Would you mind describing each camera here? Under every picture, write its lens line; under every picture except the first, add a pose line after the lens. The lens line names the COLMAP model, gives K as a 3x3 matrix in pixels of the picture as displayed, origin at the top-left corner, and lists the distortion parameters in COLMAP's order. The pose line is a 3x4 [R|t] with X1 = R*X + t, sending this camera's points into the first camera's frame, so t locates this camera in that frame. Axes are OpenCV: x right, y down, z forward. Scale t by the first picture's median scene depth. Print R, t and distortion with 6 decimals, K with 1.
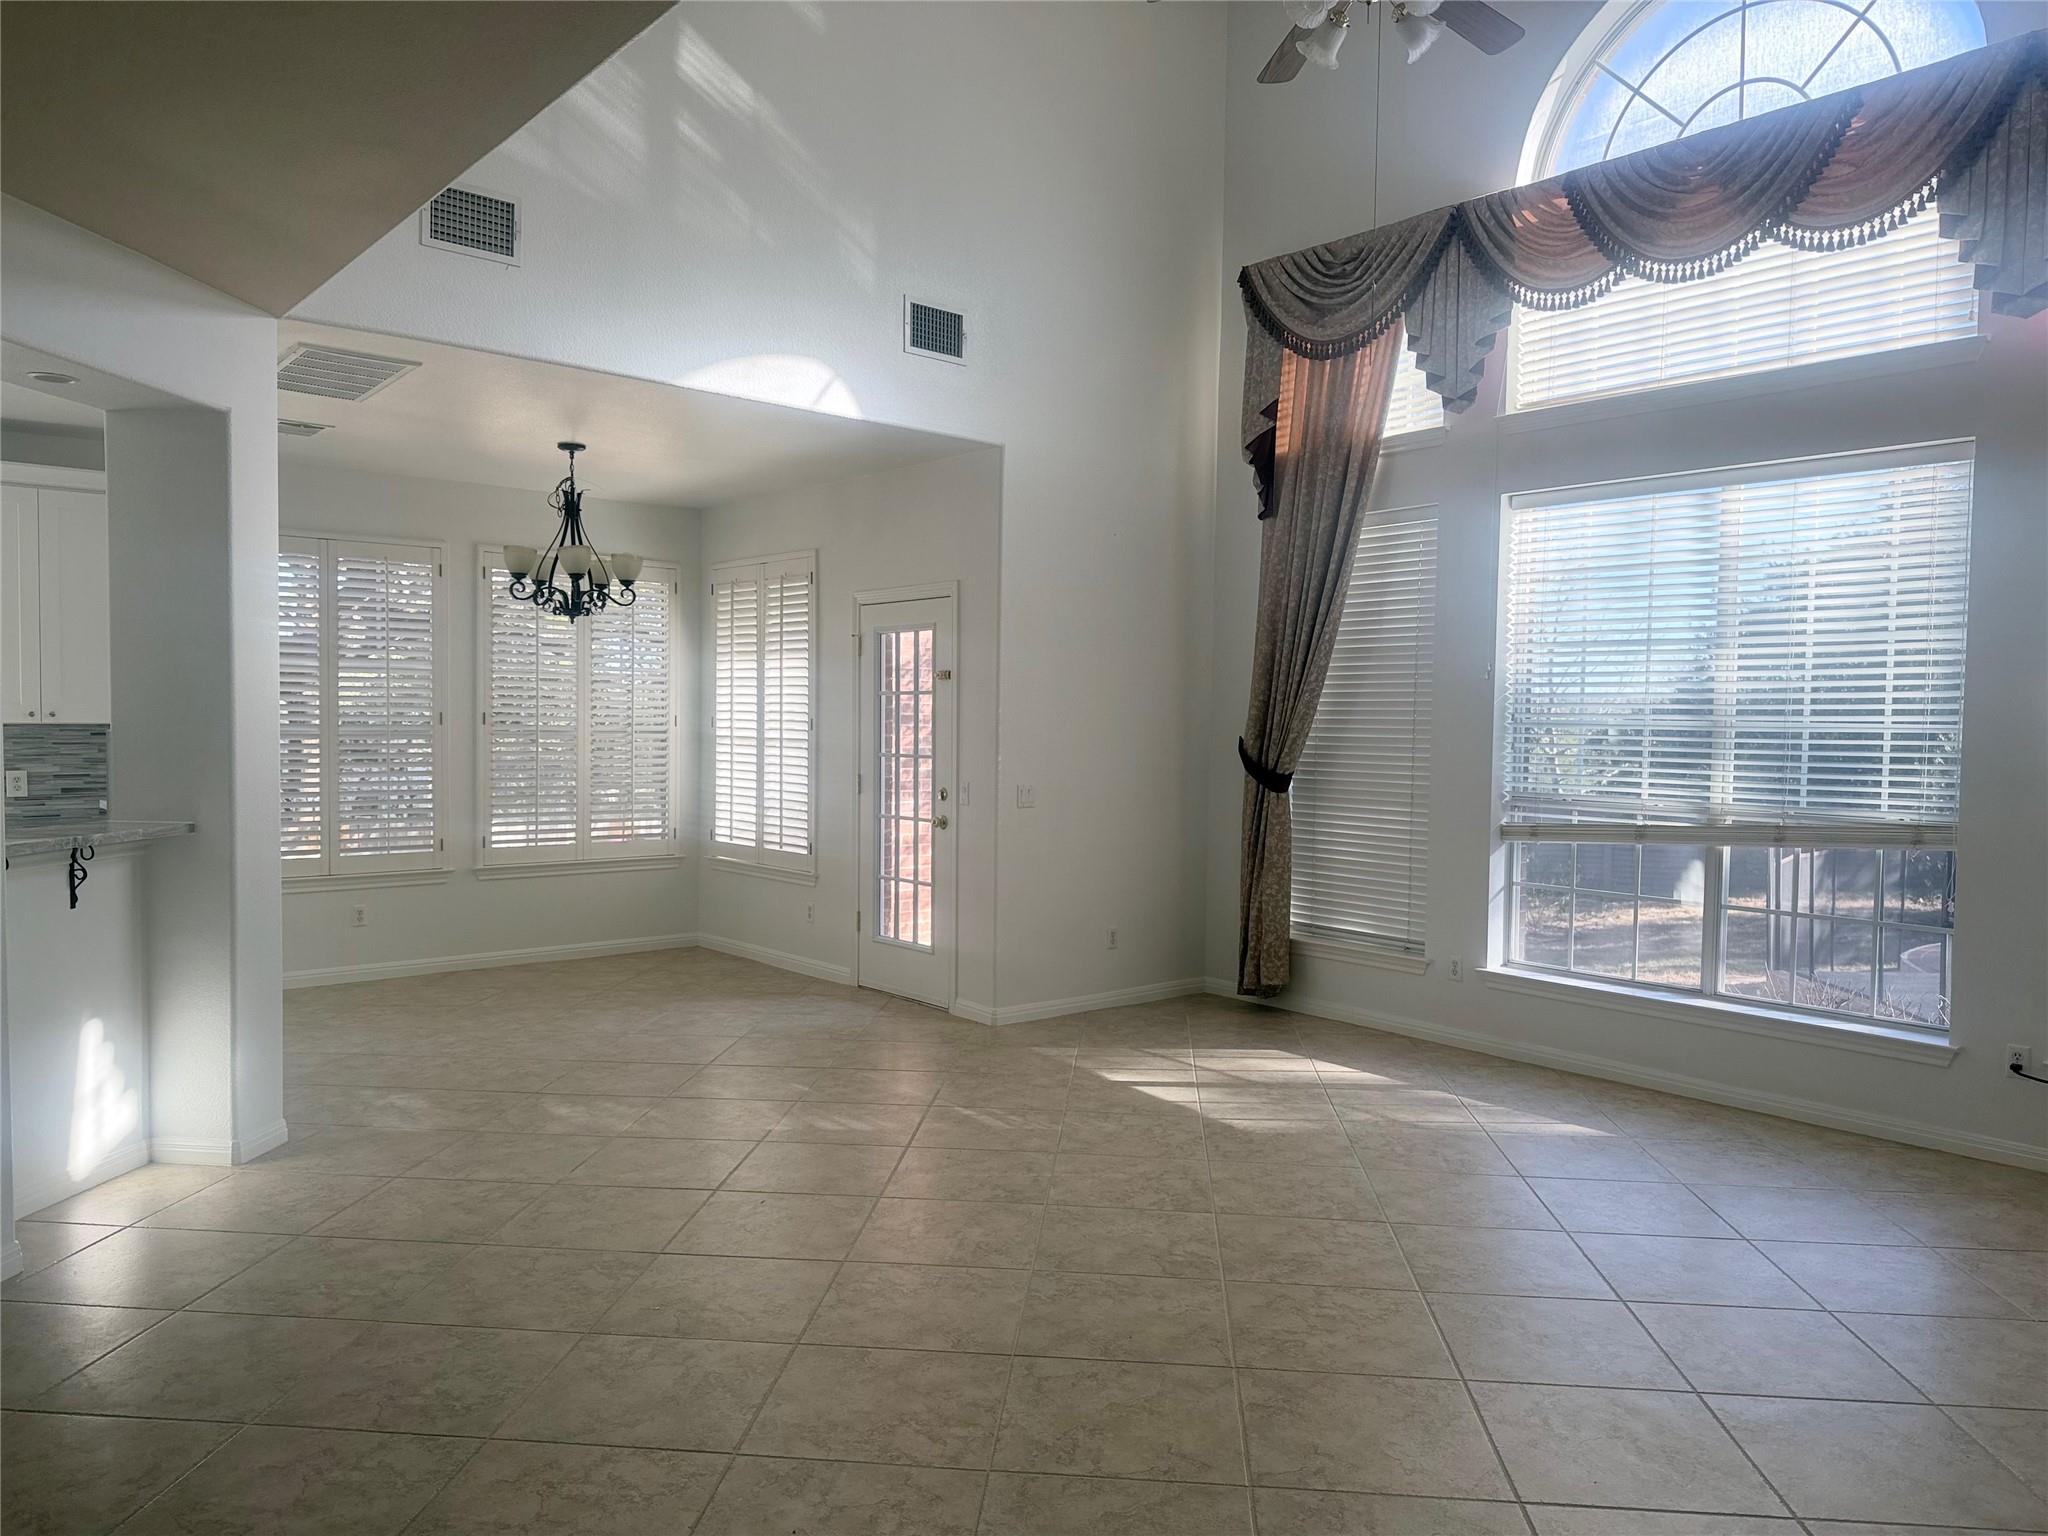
lens RADIAL K [[1436.4, 0, 1020.8], [0, 1436.4, 781.0], [0, 0, 1]] dist [0.067827, -0.080939]
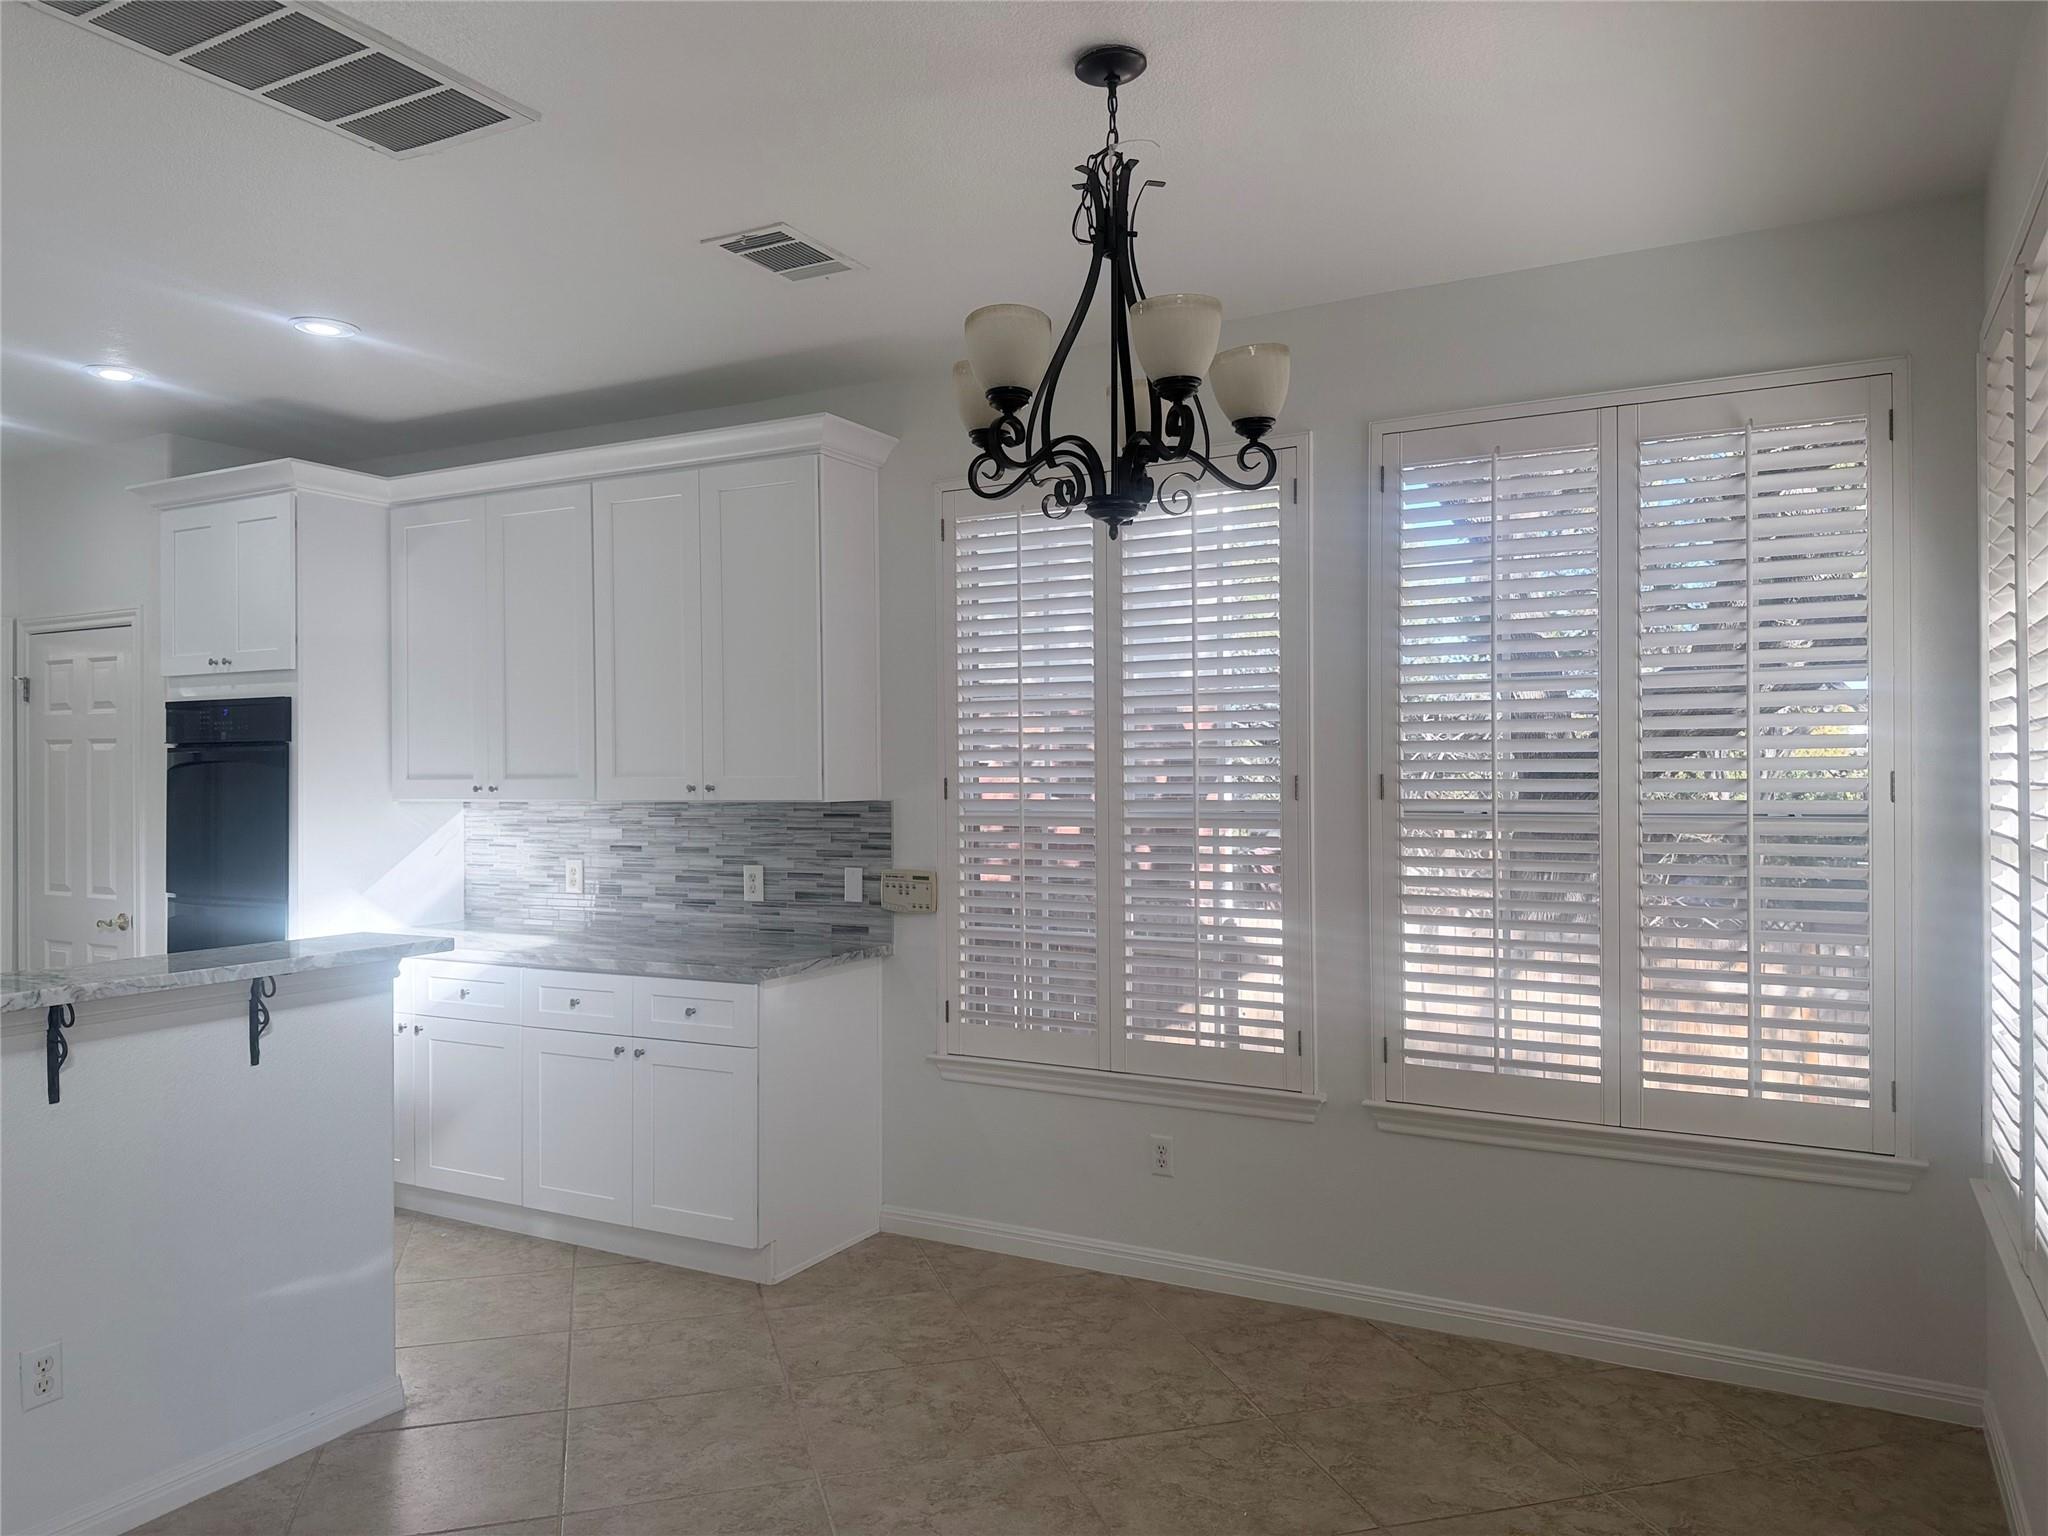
lens RADIAL K [[1436.4, 0, 1022.4], [0, 1436.4, 768.2], [0, 0, 1]] dist [0.067827, -0.080939]
pose [[0.352901, -0.018841, -0.935471, 0.032593], [-0.031291, 0.999000, -0.031925, -0.036084], [0.935137, 0.040538, 0.351958, 0.853722]]
